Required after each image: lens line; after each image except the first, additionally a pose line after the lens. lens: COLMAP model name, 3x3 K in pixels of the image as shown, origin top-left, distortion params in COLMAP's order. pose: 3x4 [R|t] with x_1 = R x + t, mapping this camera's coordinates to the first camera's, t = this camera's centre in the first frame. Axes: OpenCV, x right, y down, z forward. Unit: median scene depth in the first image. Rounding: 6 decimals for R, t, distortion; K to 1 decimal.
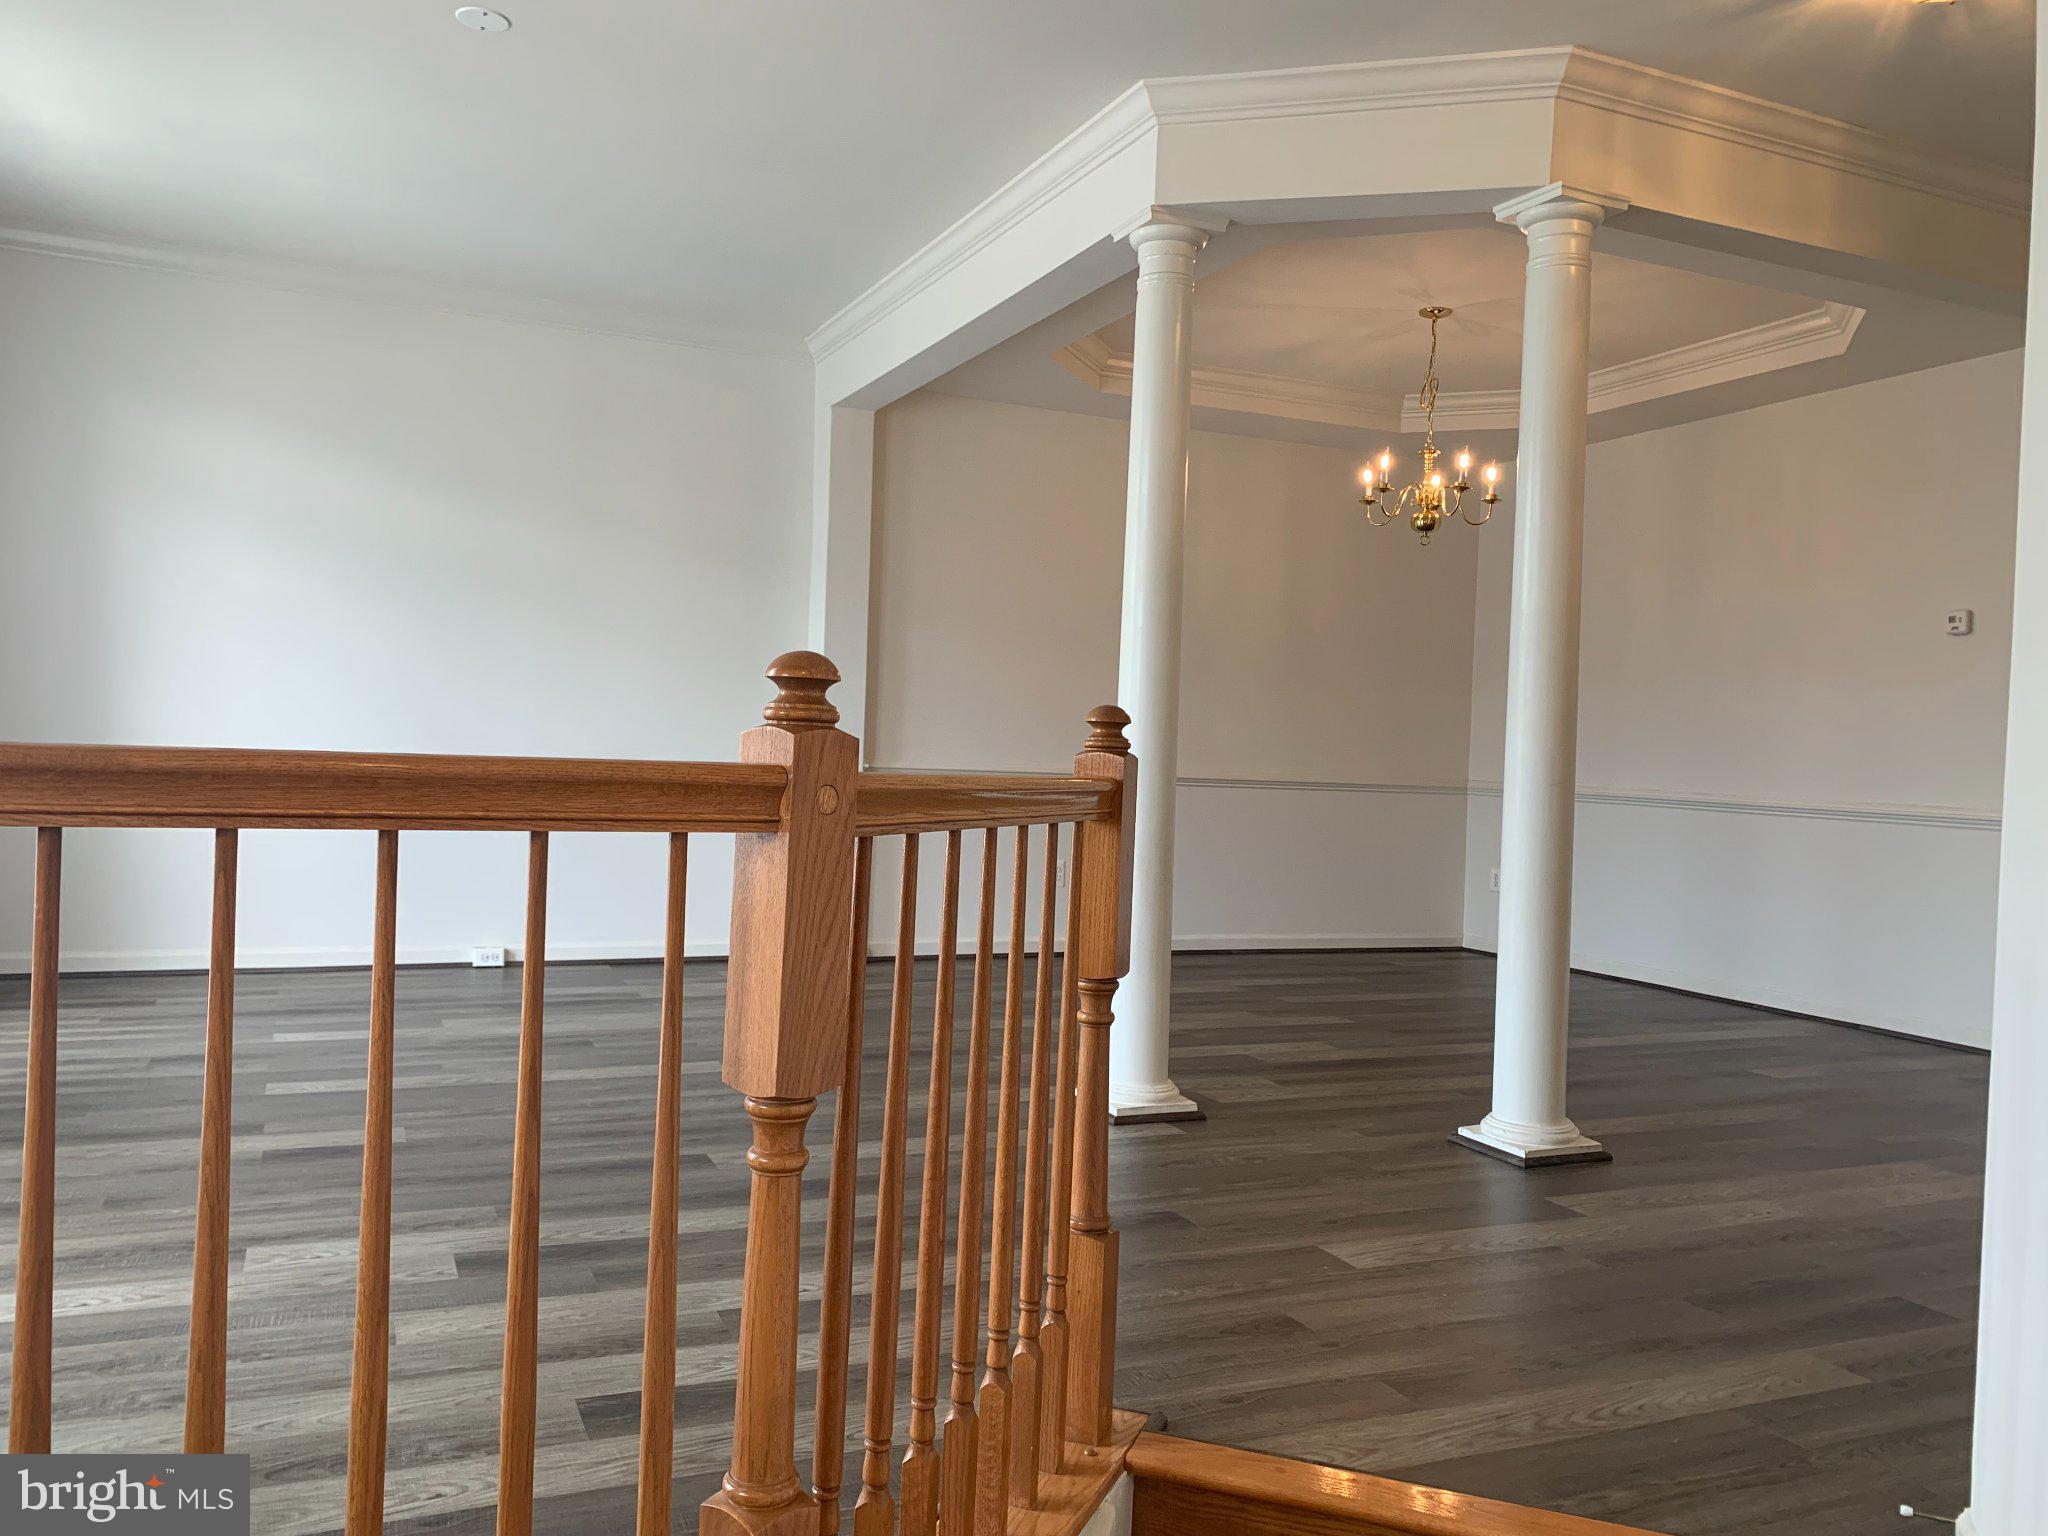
lens RADIAL K [[1567.3, 0, 1024.0], [0, 1567.3, 768.0], [0, 0, 1]] dist [0.055142, -0.091945]
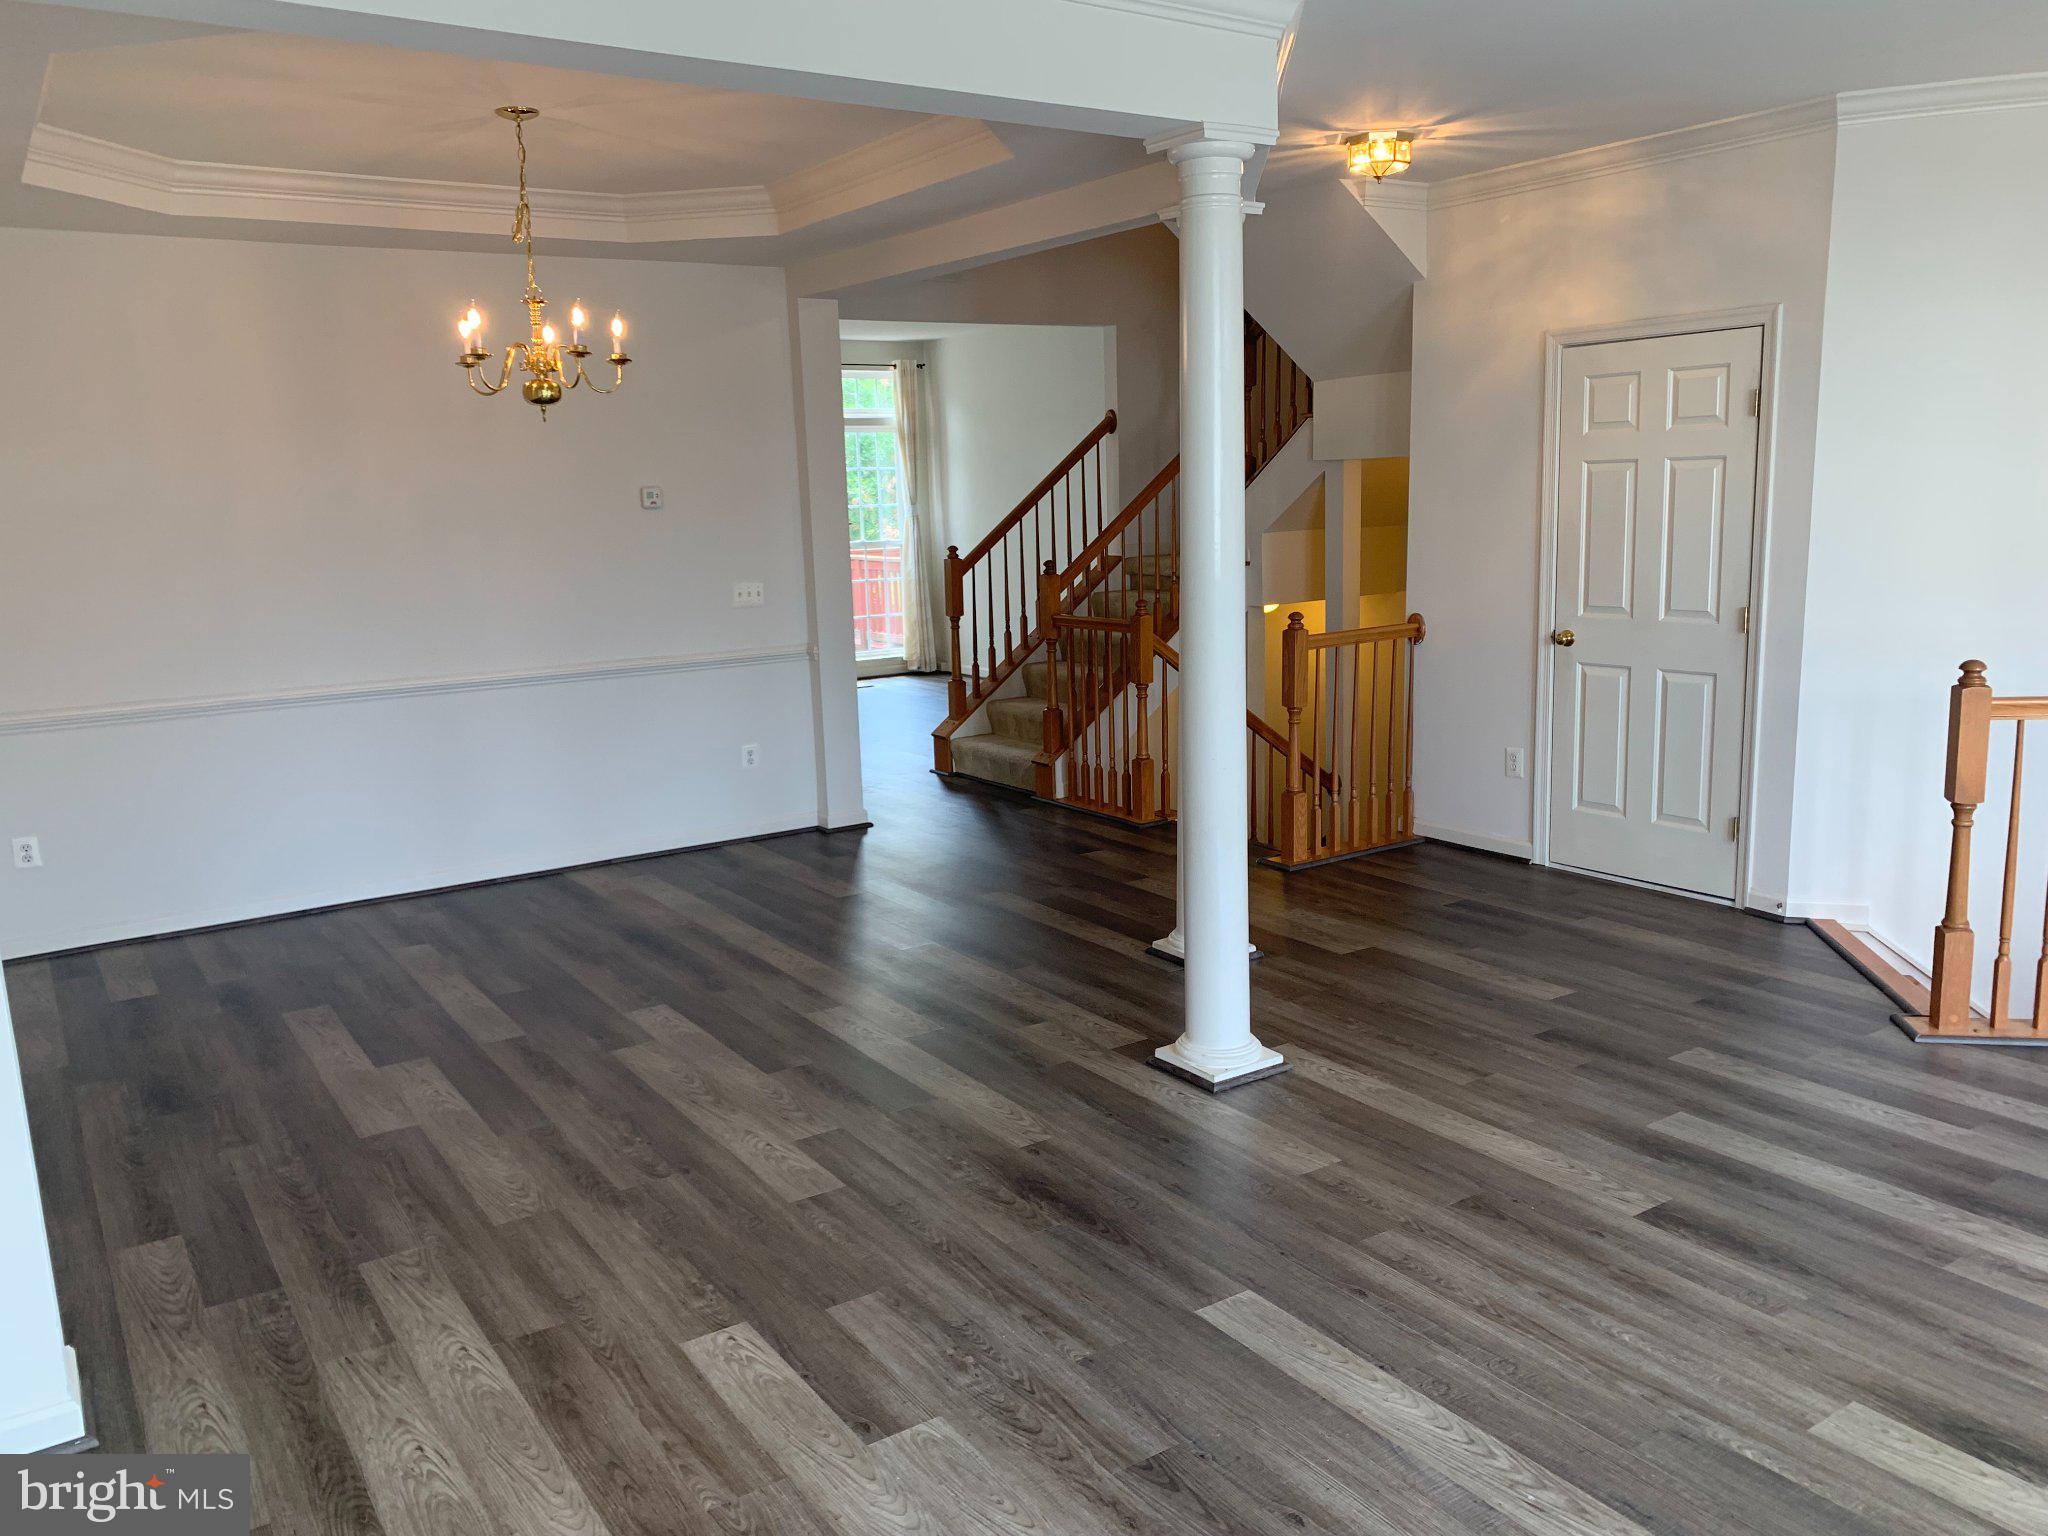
lens RADIAL K [[1567.3, 0, 1024.0], [0, 1567.3, 768.0], [0, 0, 1]] dist [0.055142, -0.091945]
pose [[-0.178714, -0.207520, 0.961768, -1.058249], [0.037141, 0.975385, 0.217359, -0.241378], [-0.983200, 0.074567, -0.166608, 1.627902]]
